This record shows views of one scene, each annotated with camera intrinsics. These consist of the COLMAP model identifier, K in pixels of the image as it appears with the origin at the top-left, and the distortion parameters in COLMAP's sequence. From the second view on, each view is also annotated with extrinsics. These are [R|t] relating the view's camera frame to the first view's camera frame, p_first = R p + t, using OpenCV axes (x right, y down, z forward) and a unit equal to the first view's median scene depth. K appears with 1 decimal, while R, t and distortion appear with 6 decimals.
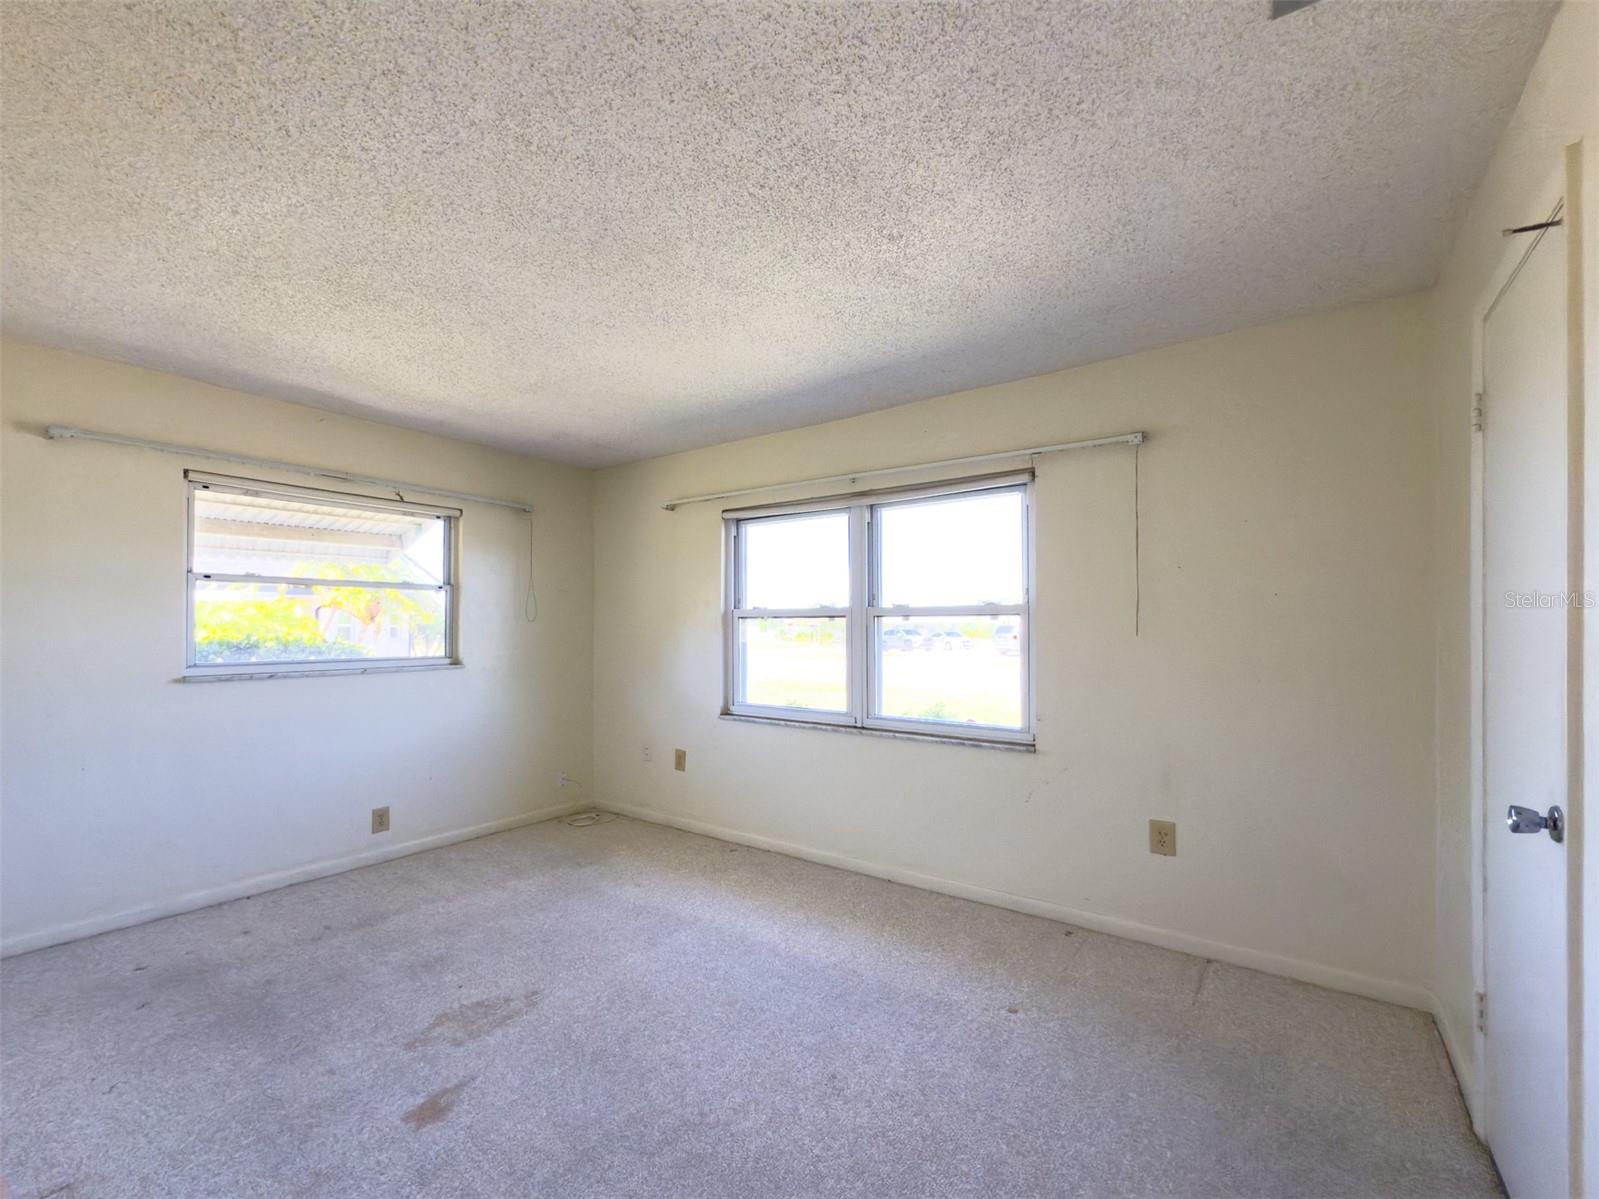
lens RADIAL K [[656.7, 0, 796.6], [0, 656.7, 595.7], [0, 0, 1]] dist [-0.001631, -0.000506]
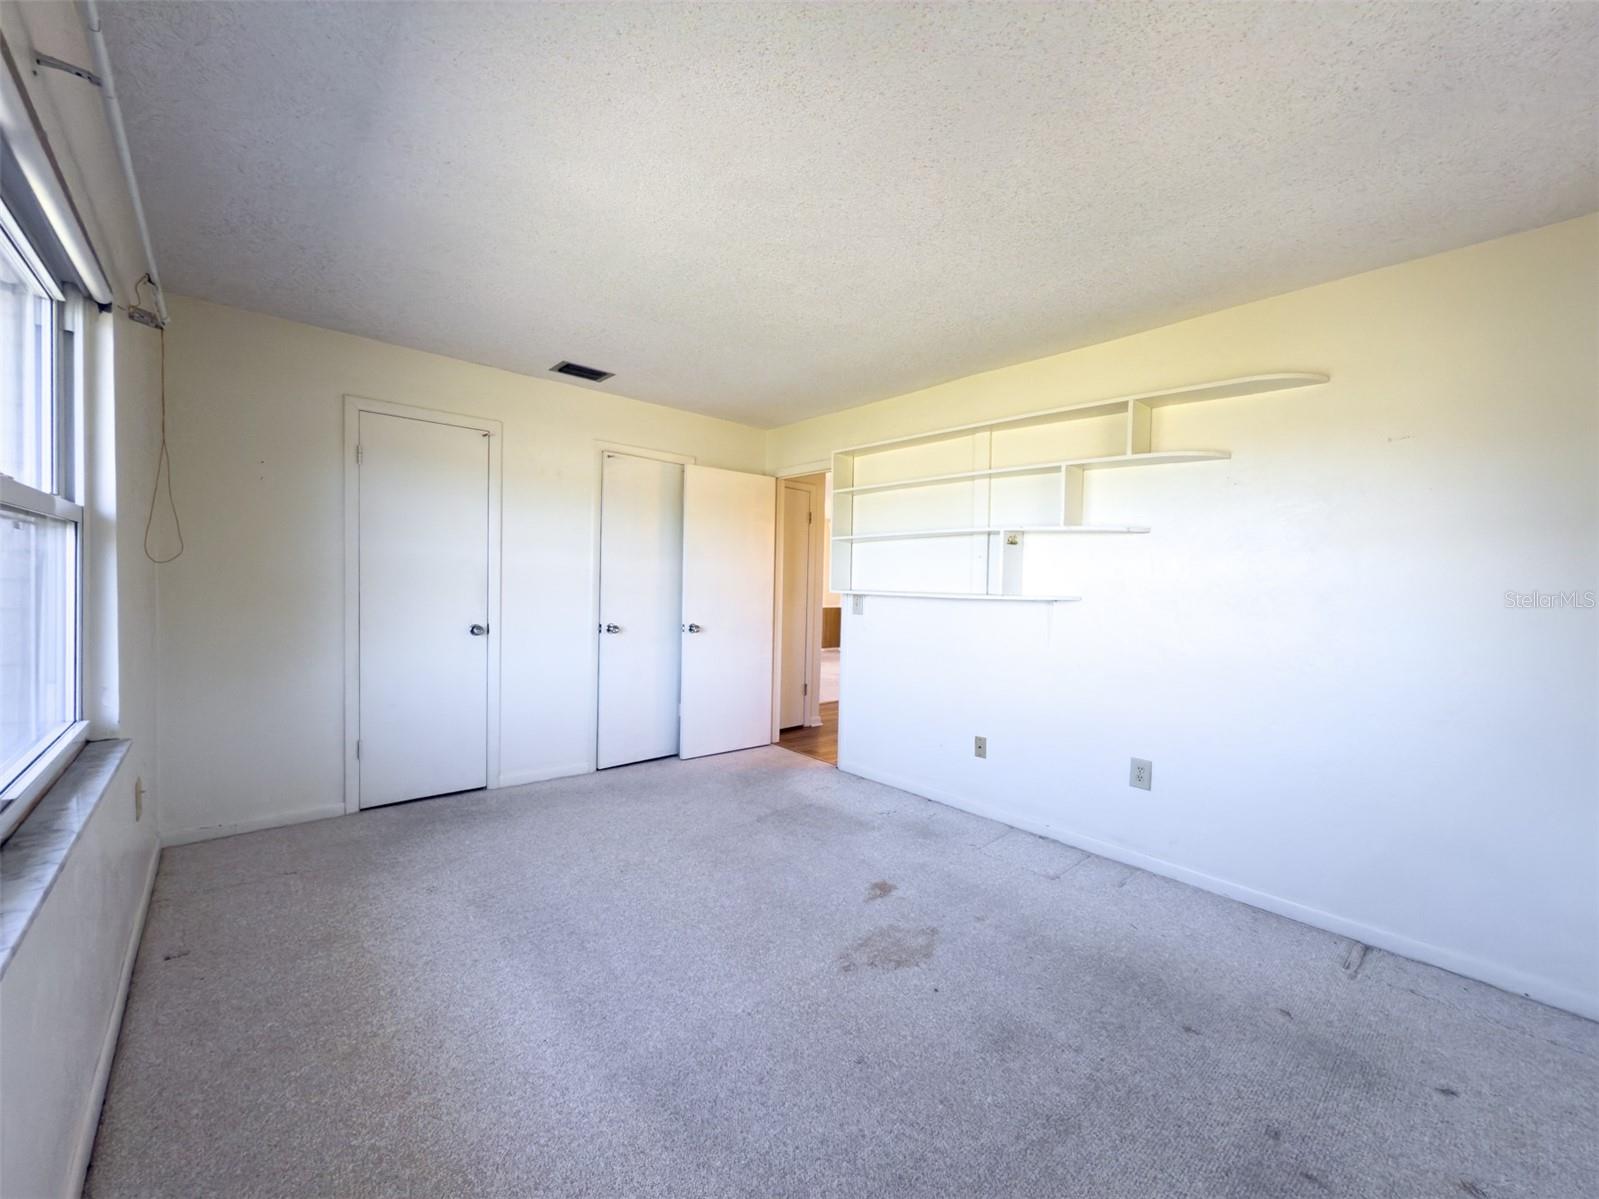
lens RADIAL K [[656.7, 0, 796.6], [0, 656.7, 595.7], [0, 0, 1]] dist [-0.001631, -0.000506]
pose [[-0.970814, -0.027982, 0.238197, -0.579389], [-0.034779, 0.999098, -0.024382, 0.126143], [-0.237300, -0.031954, -0.970911, 2.079448]]
